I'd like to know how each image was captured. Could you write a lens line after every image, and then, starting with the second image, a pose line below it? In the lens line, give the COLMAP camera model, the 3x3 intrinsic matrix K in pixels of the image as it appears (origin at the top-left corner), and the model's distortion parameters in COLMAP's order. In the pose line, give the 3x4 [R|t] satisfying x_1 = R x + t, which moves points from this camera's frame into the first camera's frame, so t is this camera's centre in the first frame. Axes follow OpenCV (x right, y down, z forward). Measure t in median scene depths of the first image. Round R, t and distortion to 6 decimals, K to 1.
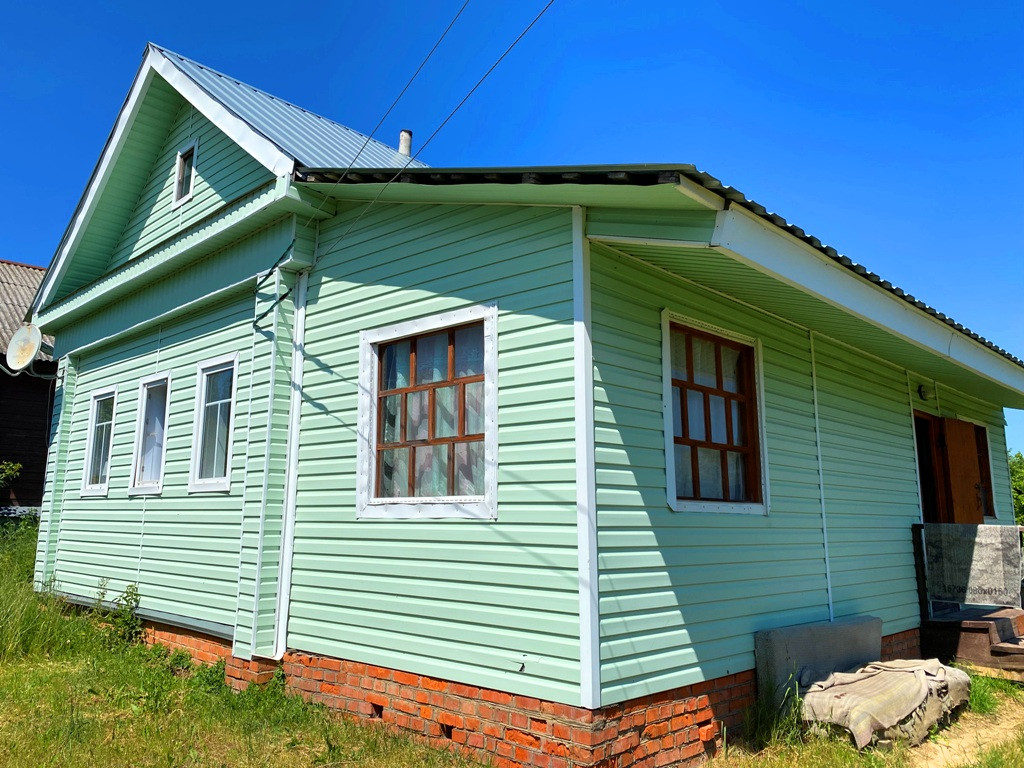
lens RADIAL K [[766.9, 0, 512.0], [0, 766.9, 384.0], [0, 0, 1]] dist [0.109620, -0.003994]
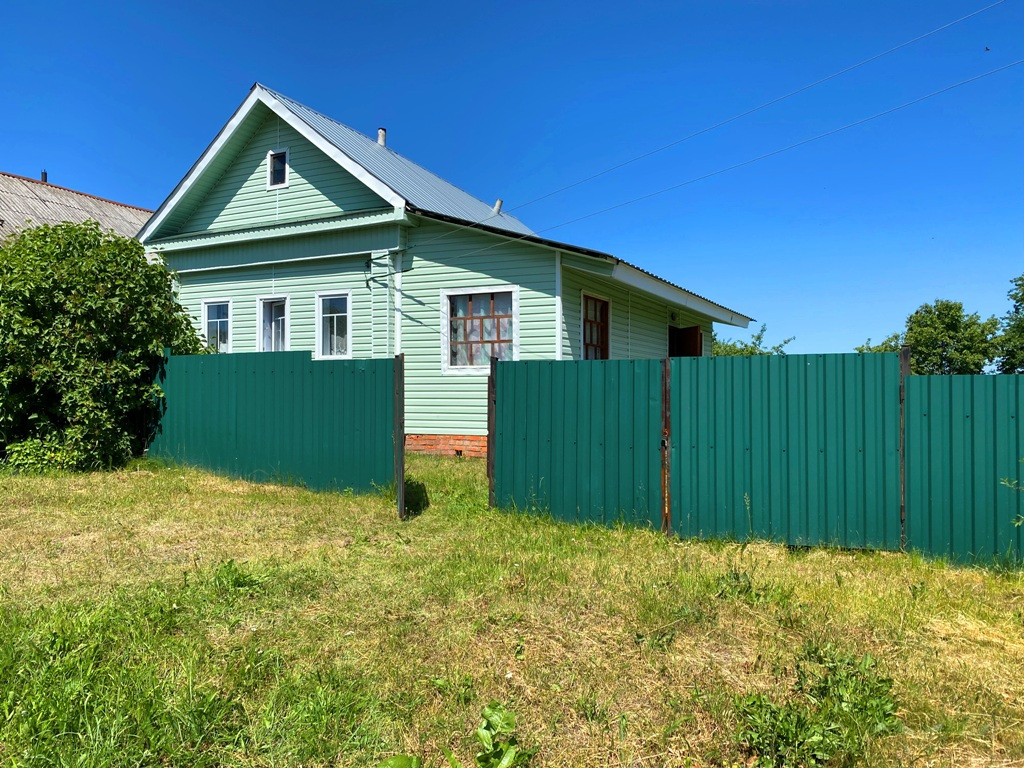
lens RADIAL K [[766.9, 0, 512.0], [0, 766.9, 384.0], [0, 0, 1]] dist [0.109620, -0.003994]
pose [[0.961233, 0.009831, 0.275562, -0.564997], [-0.050005, 0.989008, 0.139147, -0.108299], [-0.271165, -0.147532, 0.951159, -1.064703]]
